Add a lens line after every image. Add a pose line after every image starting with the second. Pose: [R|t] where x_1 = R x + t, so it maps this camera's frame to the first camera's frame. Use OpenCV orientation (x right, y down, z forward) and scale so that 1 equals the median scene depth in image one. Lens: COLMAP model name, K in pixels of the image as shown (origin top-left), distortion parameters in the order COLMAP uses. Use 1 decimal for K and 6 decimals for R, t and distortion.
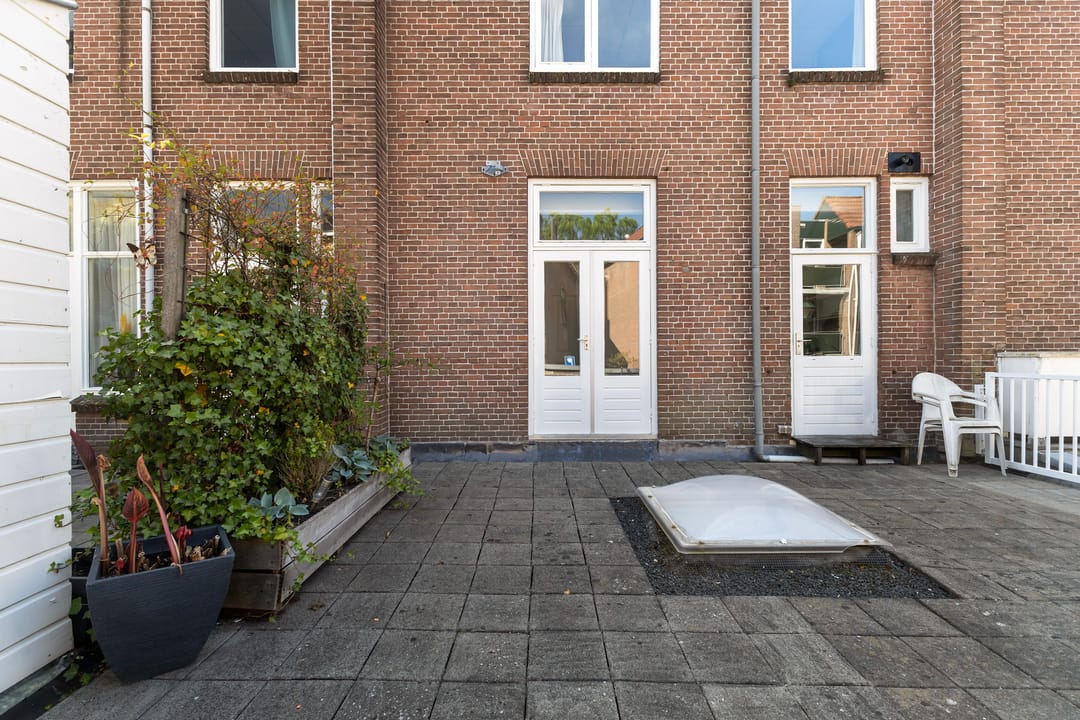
lens RADIAL K [[463.7, 0, 538.0], [0, 463.7, 358.4], [0, 0, 1]] dist [0.004122, -0.001199]
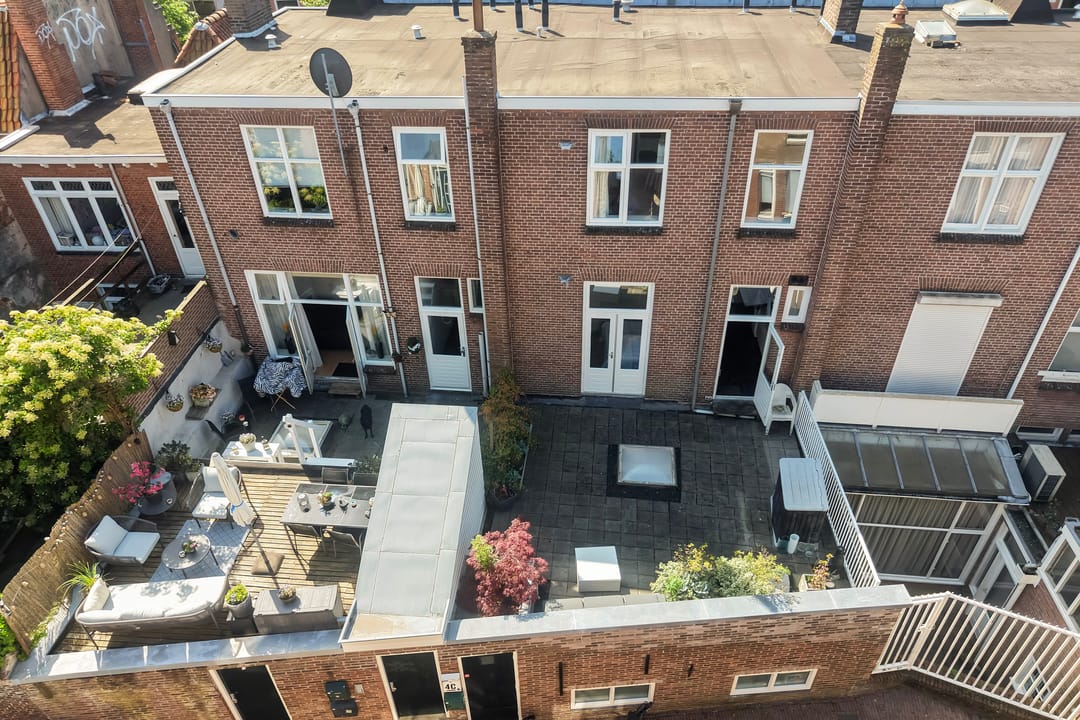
lens RADIAL K [[722.2, 0, 531.6], [0, 722.2, 392.1], [0, 0, 1]] dist [-0.010057, -0.002876]
pose [[0.993343, 0.053176, -0.102191, 0.091657], [0.020698, 0.790265, 0.612415, -1.854022], [0.113324, -0.610453, 0.783903, -1.570832]]
